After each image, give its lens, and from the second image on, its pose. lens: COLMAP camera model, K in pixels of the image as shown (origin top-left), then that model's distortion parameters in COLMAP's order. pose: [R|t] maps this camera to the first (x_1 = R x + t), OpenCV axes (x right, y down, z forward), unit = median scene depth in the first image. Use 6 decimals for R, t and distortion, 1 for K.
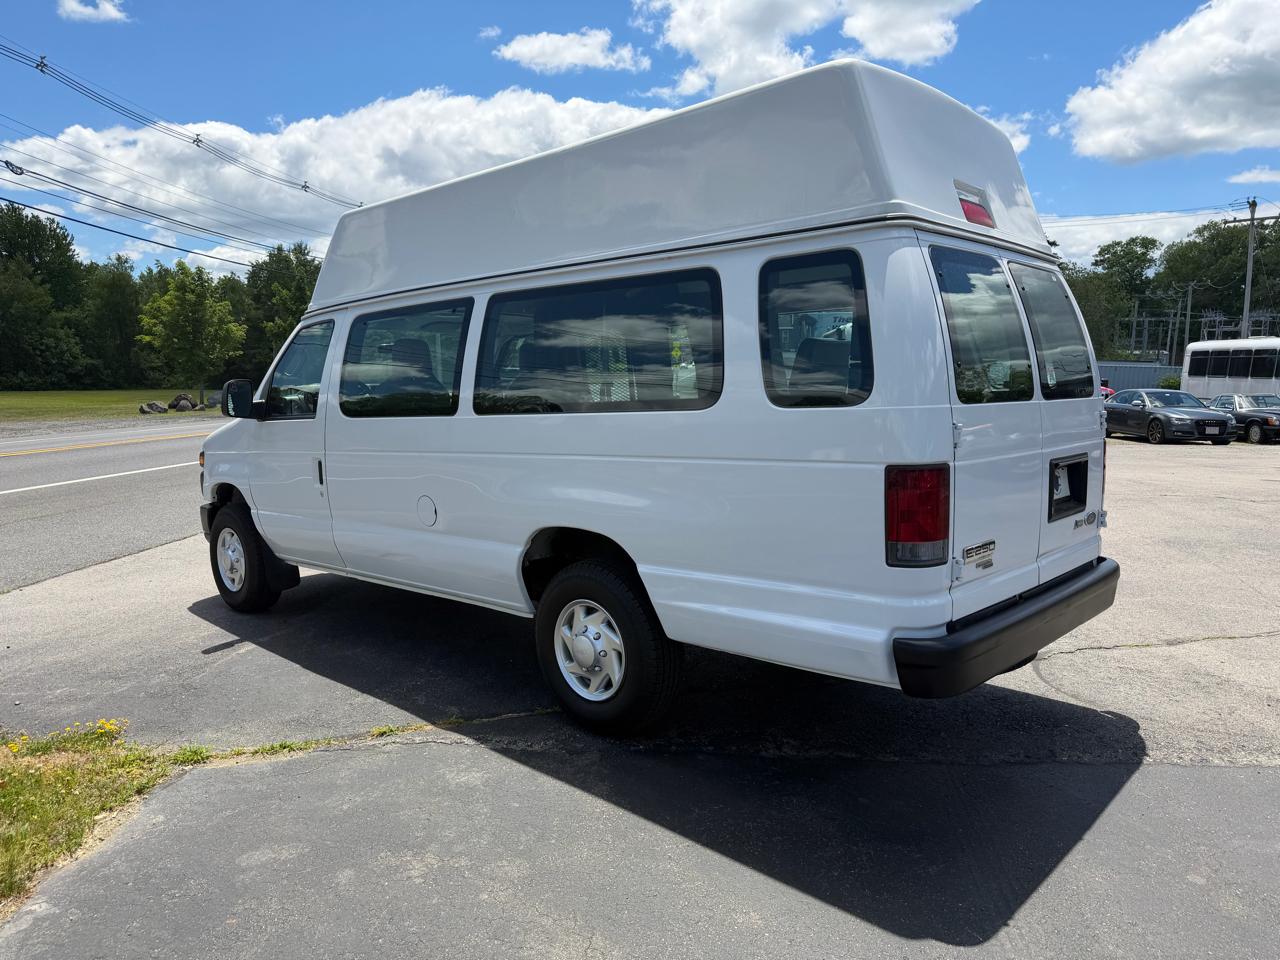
lens RADIAL K [[898.9, 0, 633.7], [0, 898.9, 471.1], [0, 0, 1]] dist [0.036265, -0.041849]
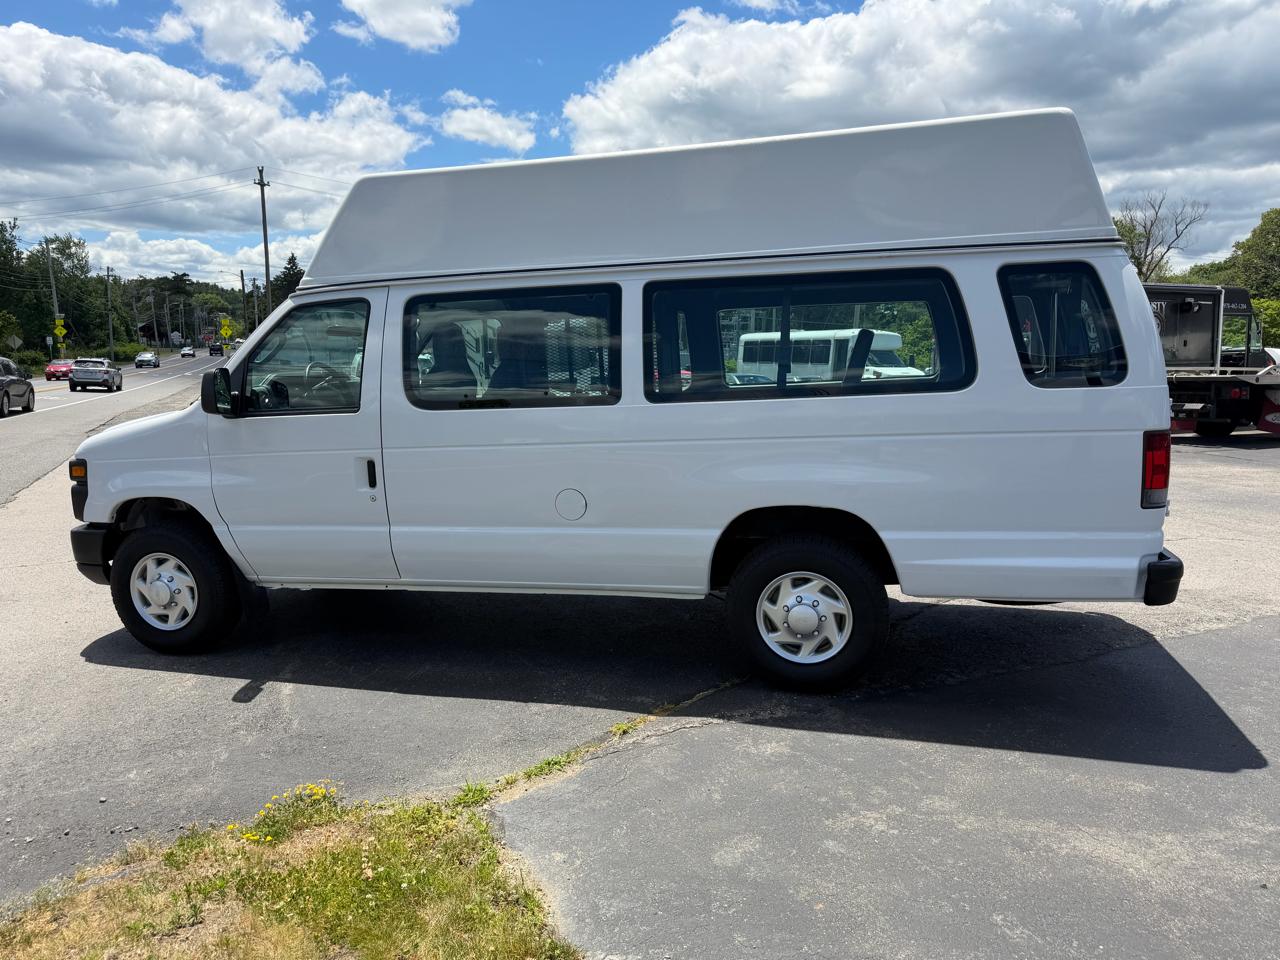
lens RADIAL K [[898.9, 0, 638.8], [0, 898.9, 480.0], [0, 0, 1]] dist [0.036265, -0.041849]
pose [[0.877708, -0.063552, 0.474962, -0.693286], [0.051202, 0.997930, 0.038910, -0.017532], [-0.476452, -0.009832, 0.879146, 0.137468]]
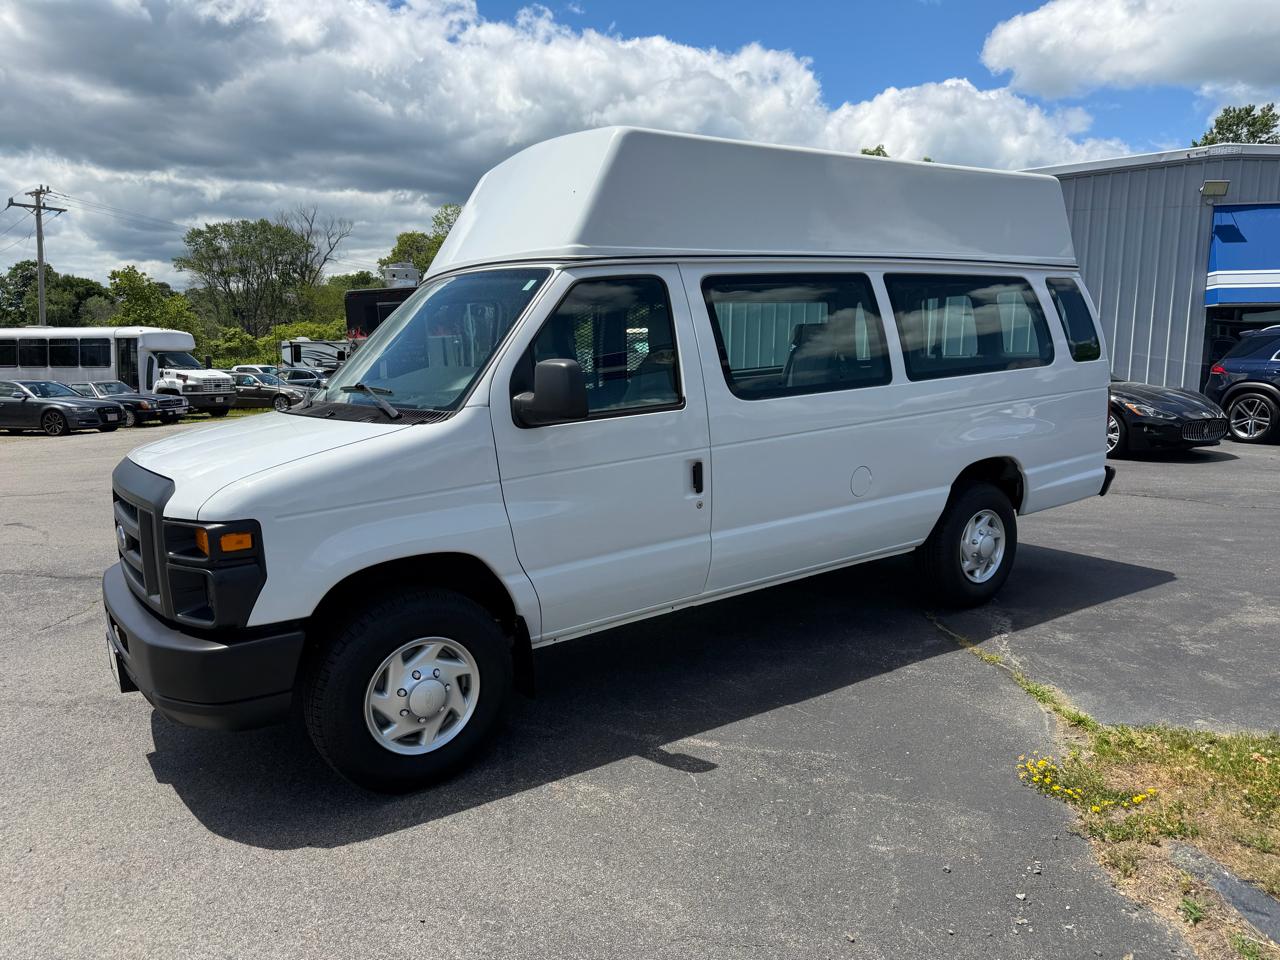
lens RADIAL K [[898.9, 0, 647.4], [0, 898.9, 493.5], [0, 0, 1]] dist [0.036265, -0.041849]
pose [[0.189183, -0.146870, 0.970896, -1.415145], [0.114874, 0.985272, 0.126661, -0.111118], [-0.975199, 0.087569, 0.203269, 1.155130]]
